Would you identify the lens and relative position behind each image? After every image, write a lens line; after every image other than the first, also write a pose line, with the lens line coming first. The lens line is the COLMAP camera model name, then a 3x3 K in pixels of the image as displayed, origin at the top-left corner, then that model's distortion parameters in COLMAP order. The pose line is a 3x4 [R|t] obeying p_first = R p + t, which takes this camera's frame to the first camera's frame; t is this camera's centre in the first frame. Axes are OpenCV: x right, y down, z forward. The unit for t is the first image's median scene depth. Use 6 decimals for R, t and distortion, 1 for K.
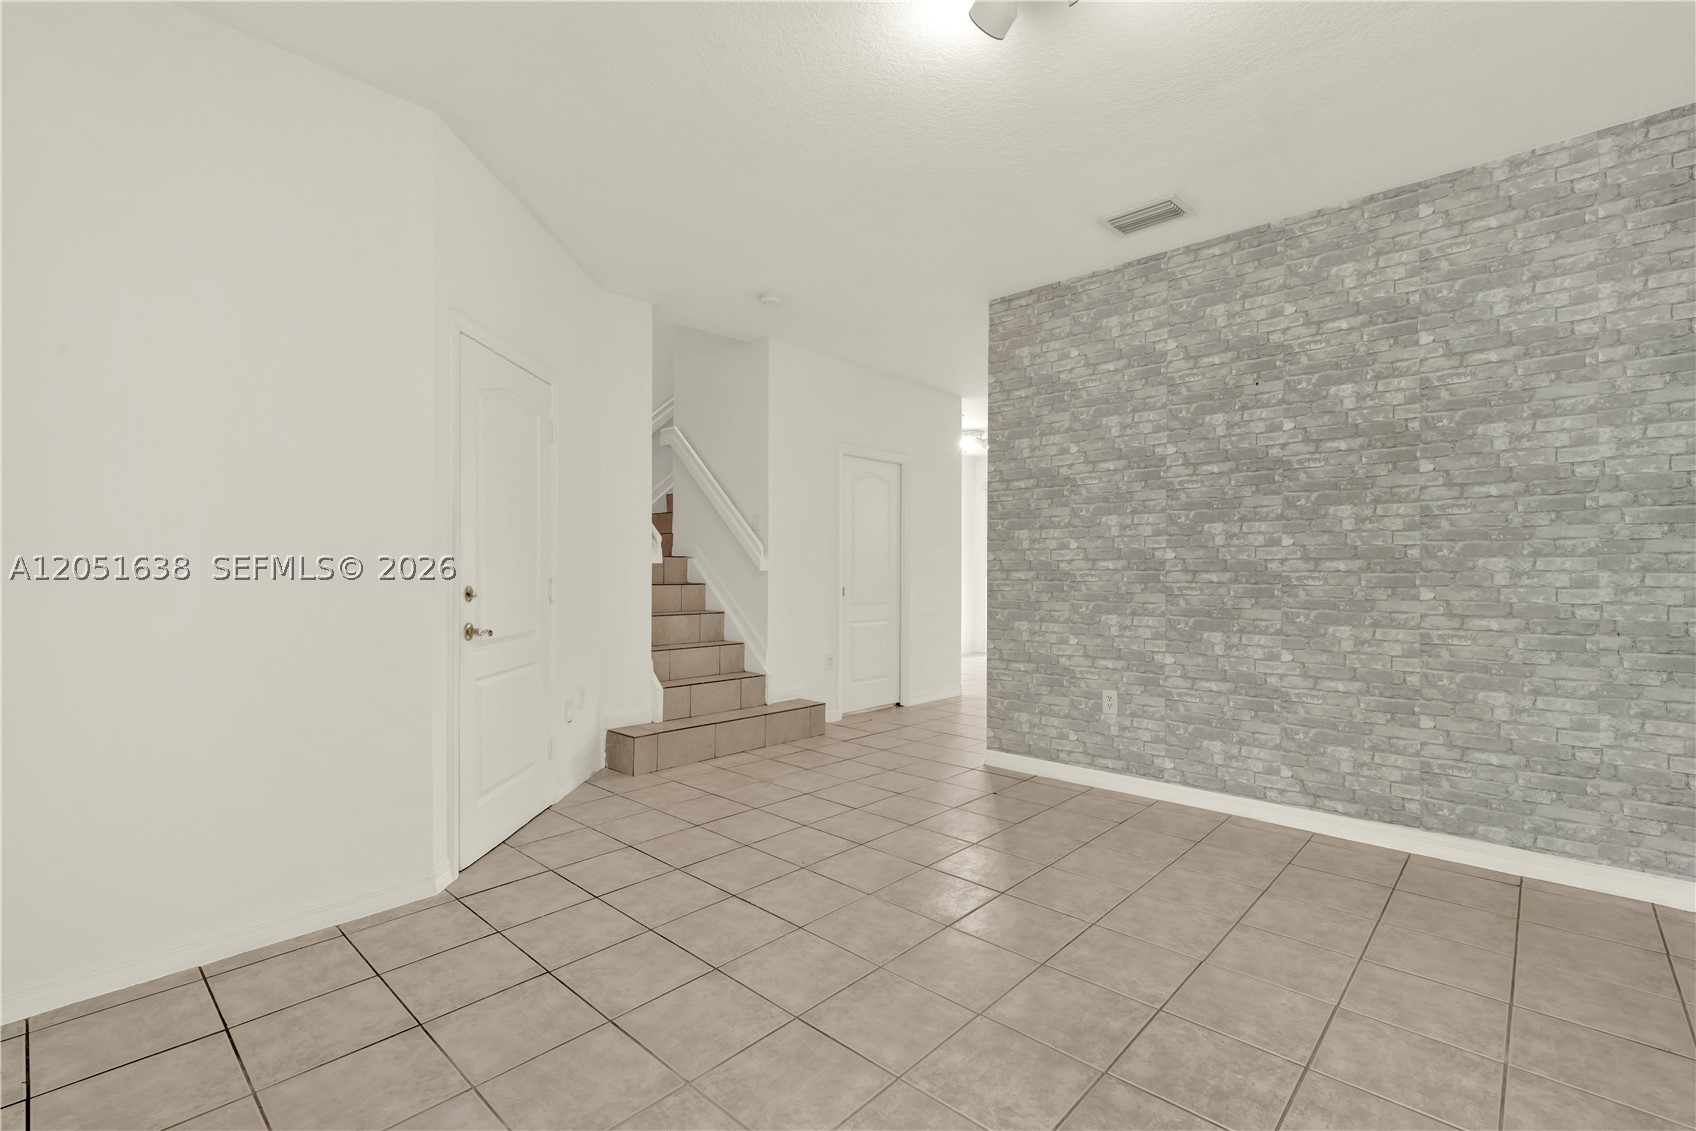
lens RADIAL K [[763.9, 0, 850.9], [0, 763.9, 564.5], [0, 0, 1]] dist [-0.004516, -0.000211]
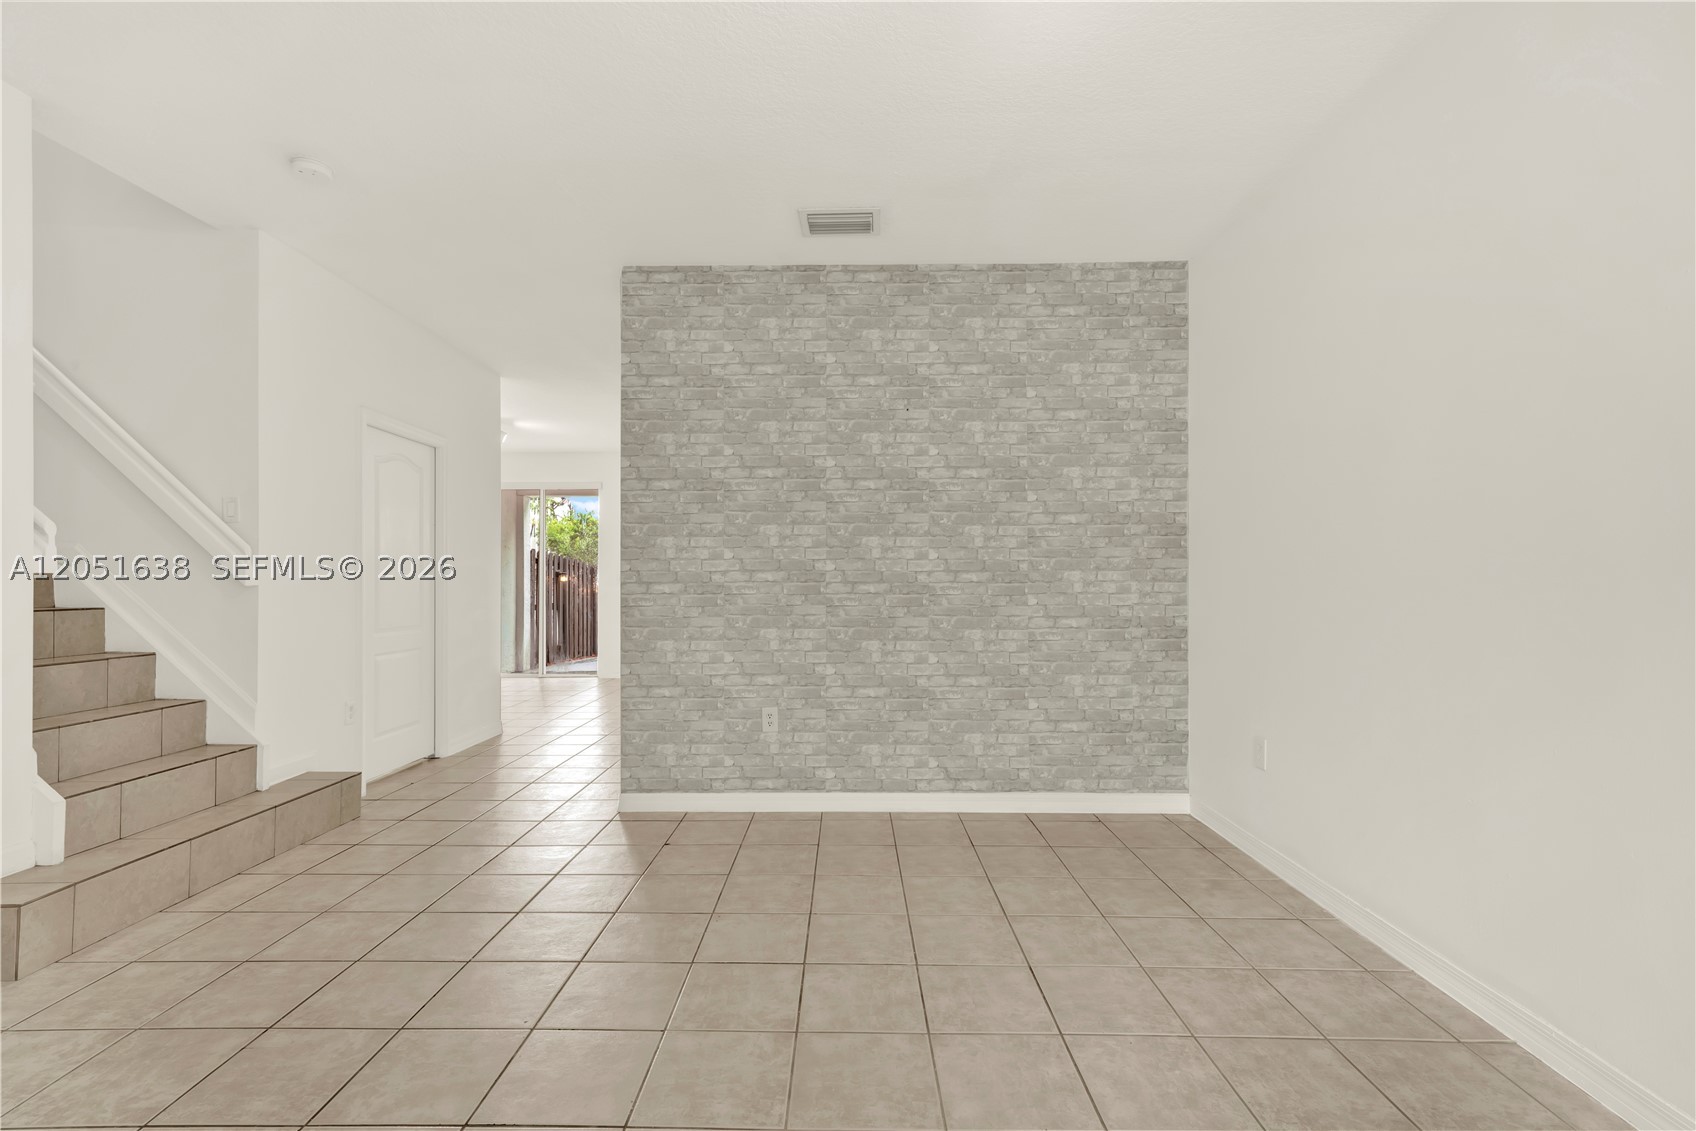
lens RADIAL K [[753.2, 0, 846.5], [0, 753.2, 573.1], [0, 0, 1]] dist [0.003376, -0.000124]
pose [[0.736927, 0.000138, 0.675973, -0.250831], [-0.001104, 0.999999, 0.001000, -0.005217], [-0.675972, -0.001483, 0.736926, 0.261633]]
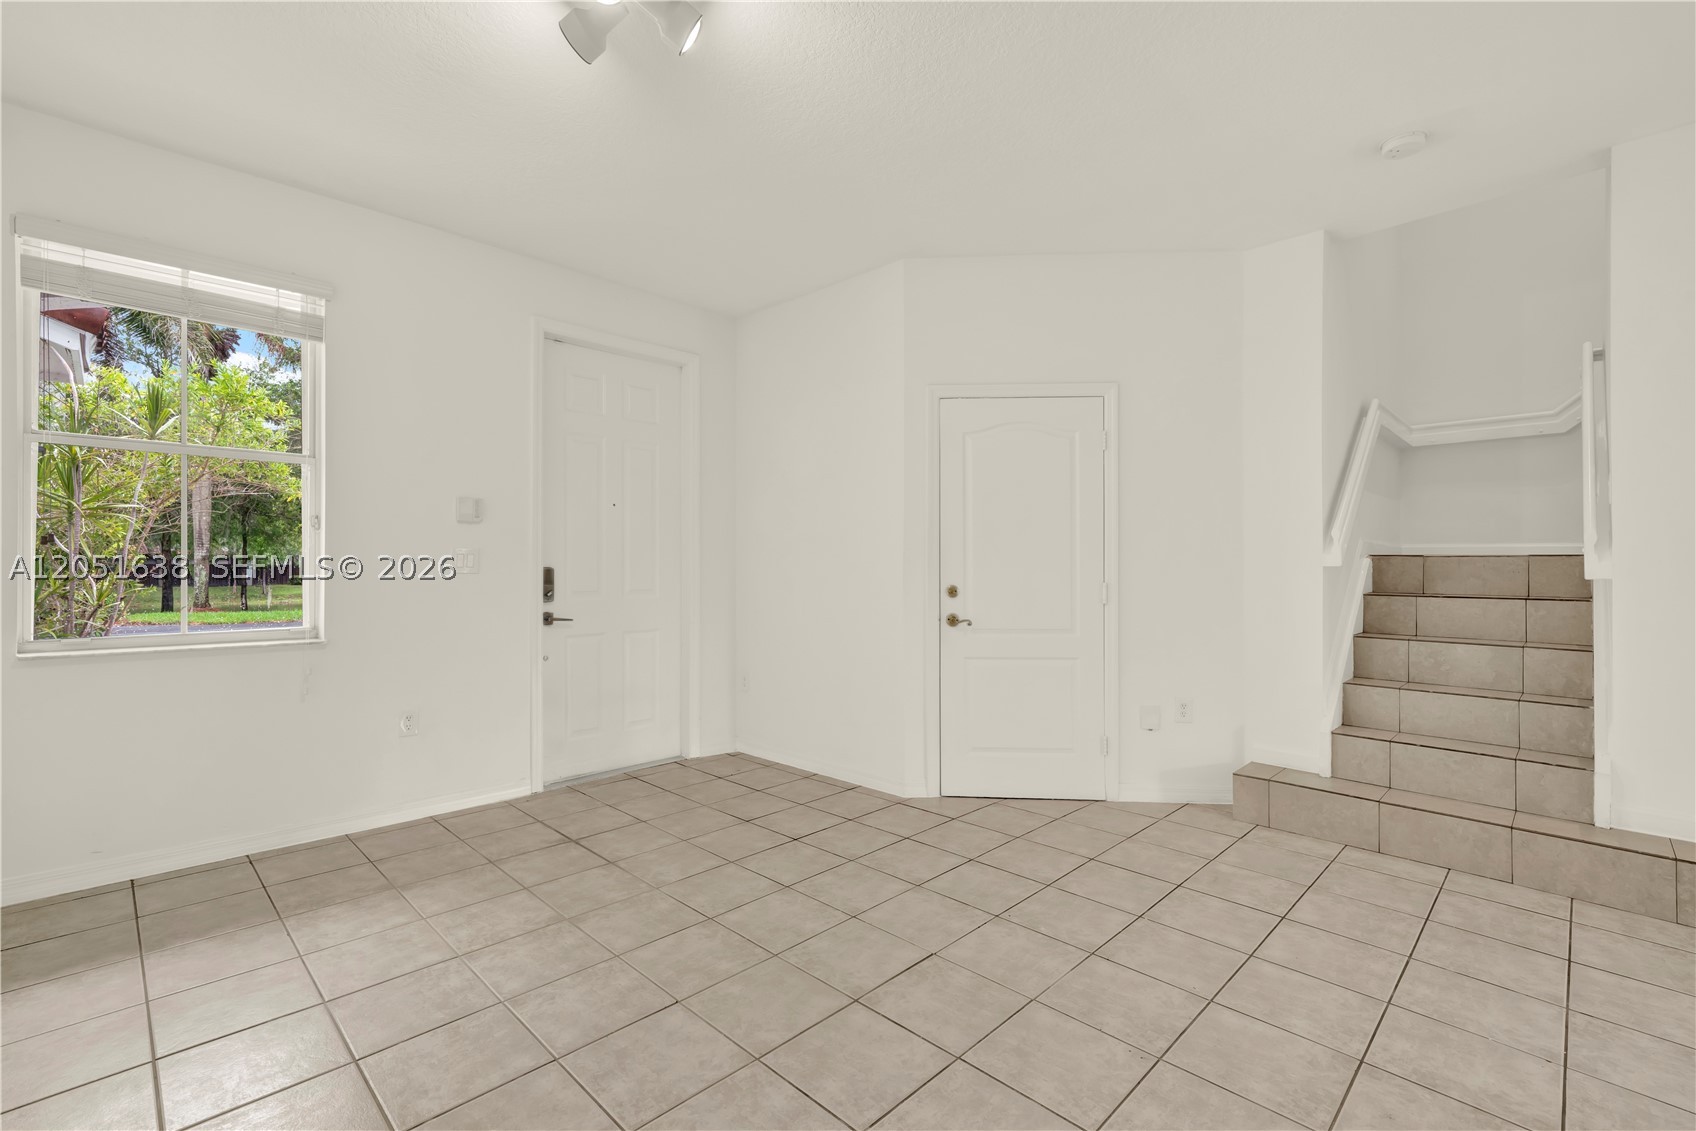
lens RADIAL K [[753.2, 0, 846.5], [0, 753.2, 573.1], [0, 0, 1]] dist [0.003376, -0.000124]
pose [[-0.046914, 0.004624, -0.998888, 0.652671], [0.002162, 0.999987, 0.004528, 0.000542], [0.998897, -0.001948, -0.046923, 0.704550]]
